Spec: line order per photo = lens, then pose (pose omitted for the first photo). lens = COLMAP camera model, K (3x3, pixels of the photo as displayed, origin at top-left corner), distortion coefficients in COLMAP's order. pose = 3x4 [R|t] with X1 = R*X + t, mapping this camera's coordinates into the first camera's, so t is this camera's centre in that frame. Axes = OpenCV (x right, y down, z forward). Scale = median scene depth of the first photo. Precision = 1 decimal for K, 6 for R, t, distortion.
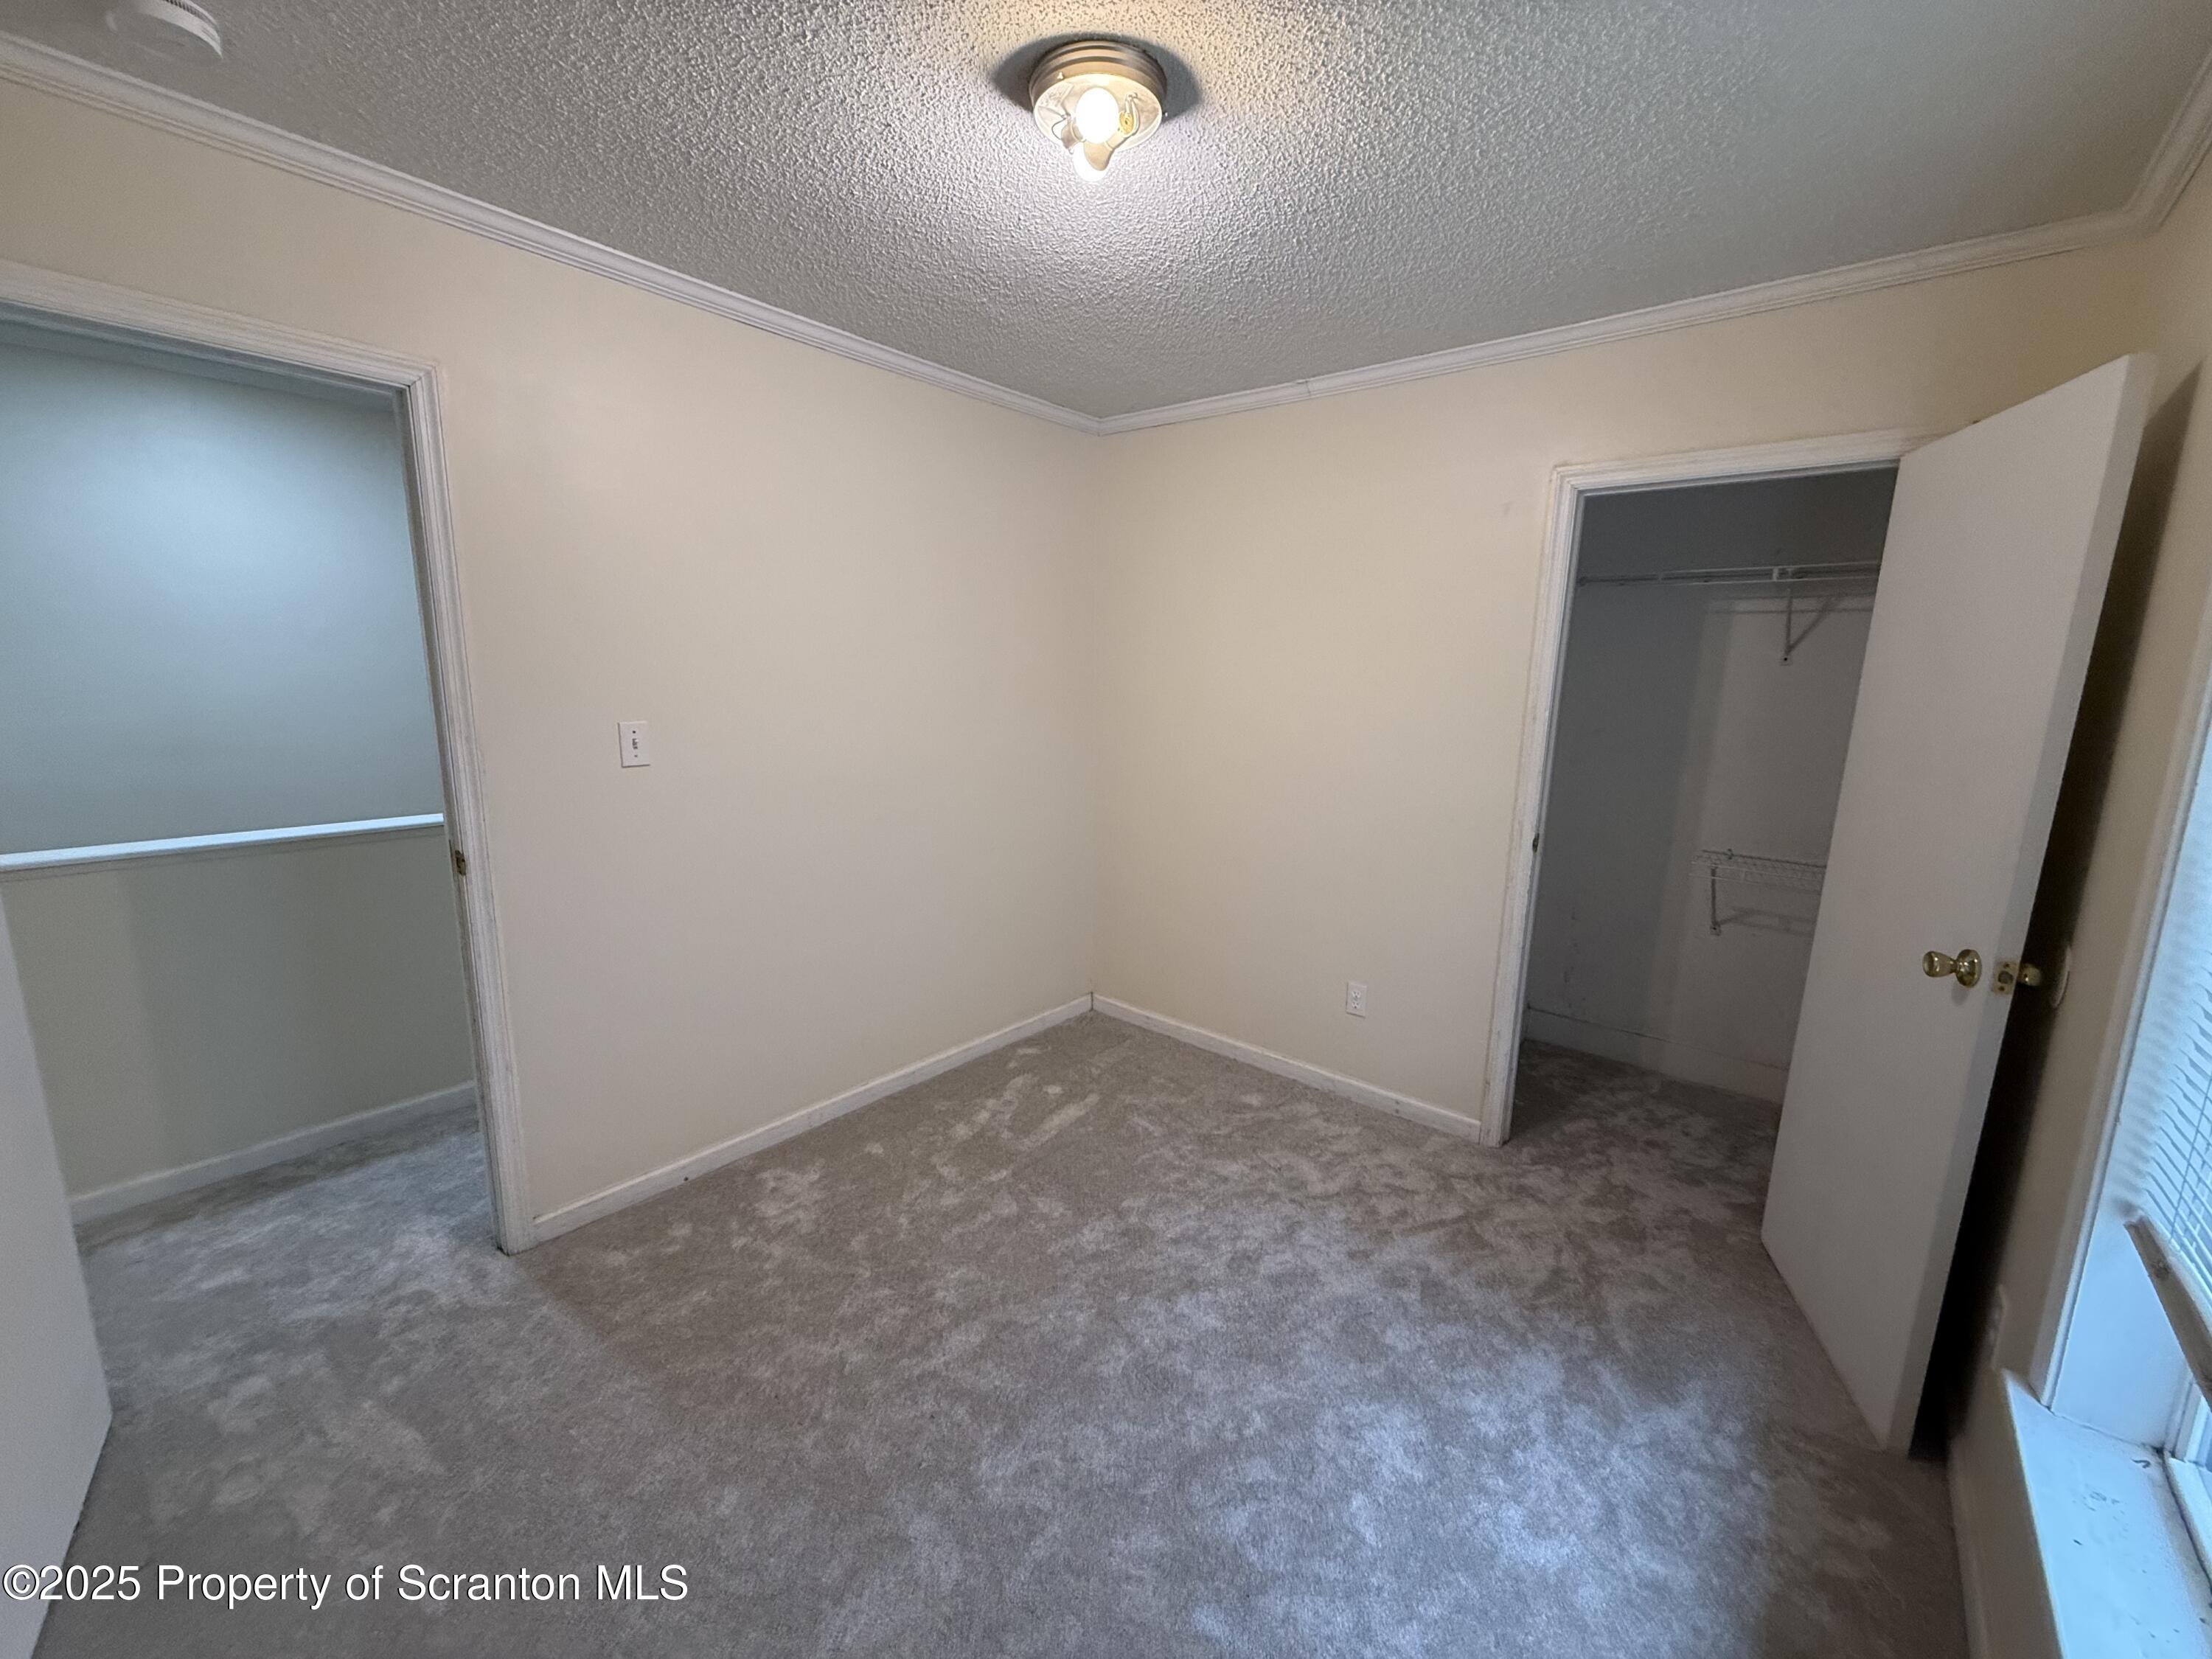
lens RADIAL K [[880.4, 0, 1103.5], [0, 880.4, 830.6], [0, 0, 1]] dist [-0.002861, -0.000153]
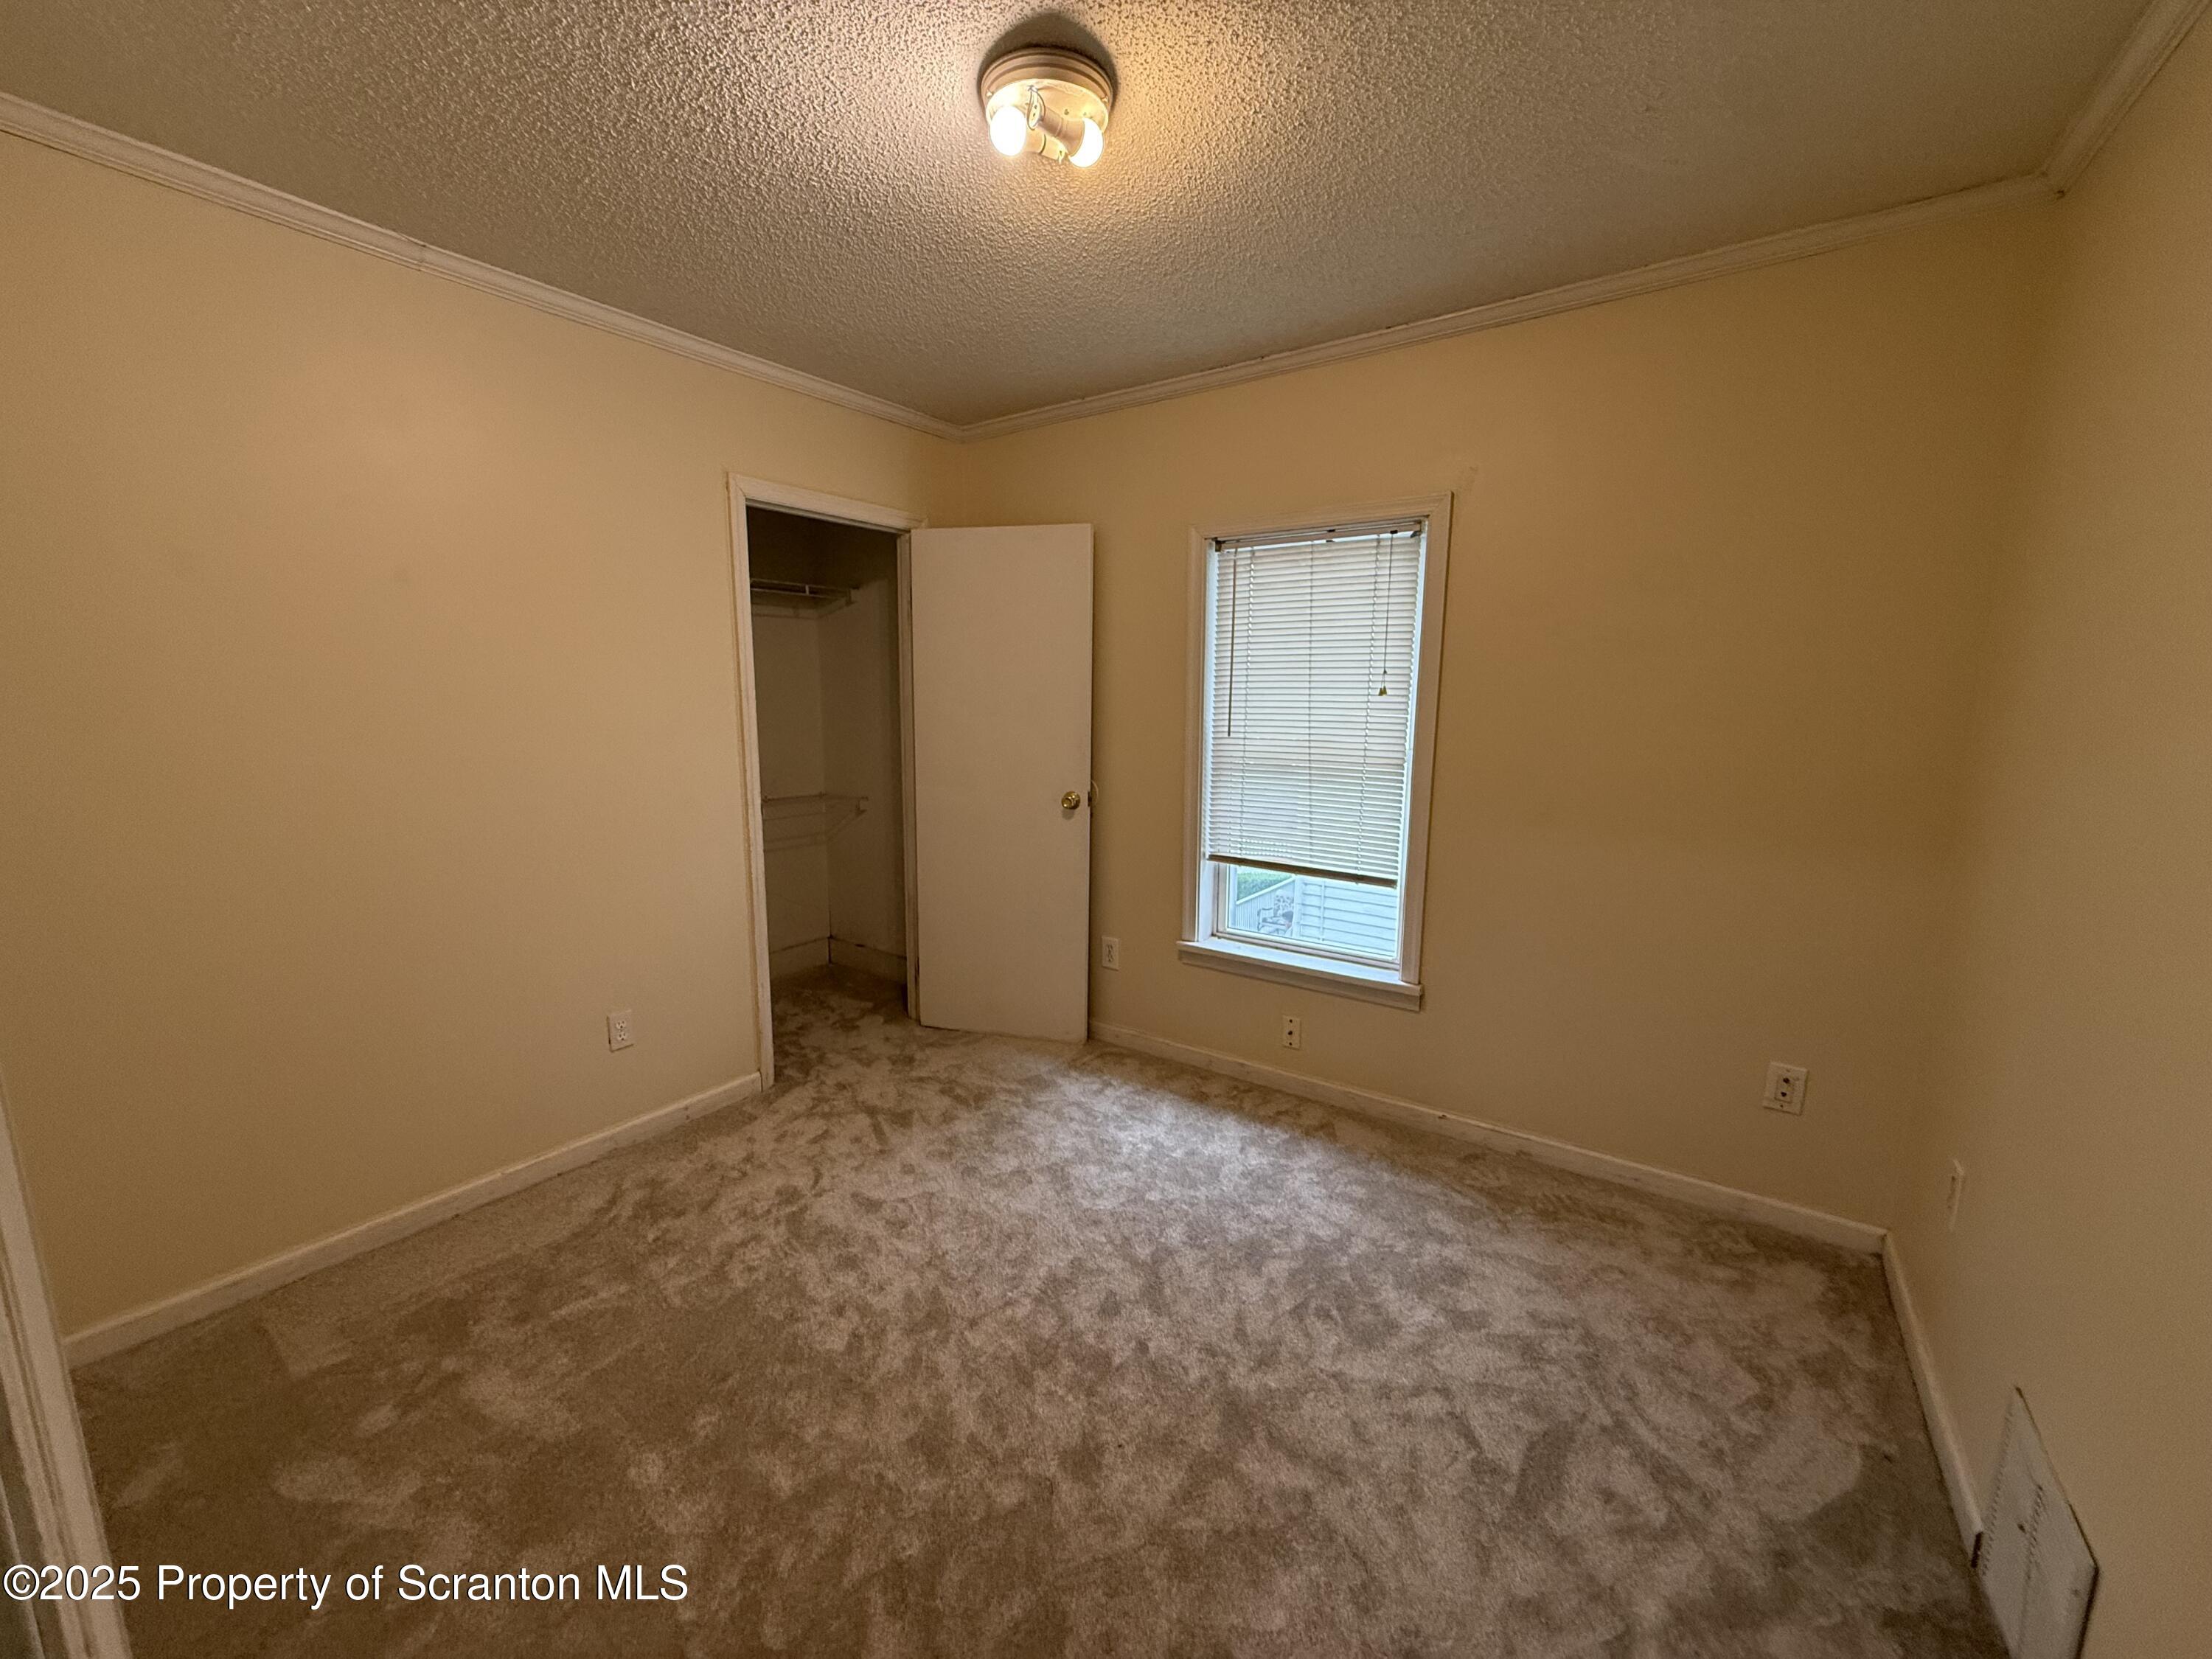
lens RADIAL K [[880.4, 0, 1099.1], [0, 880.4, 835.6], [0, 0, 1]] dist [-0.002861, -0.000153]
pose [[-0.078820, -0.185060, 0.979561, -0.676830], [0.165826, 0.966494, 0.195935, -0.104037], [-0.983000, 0.177881, -0.045491, 0.644447]]
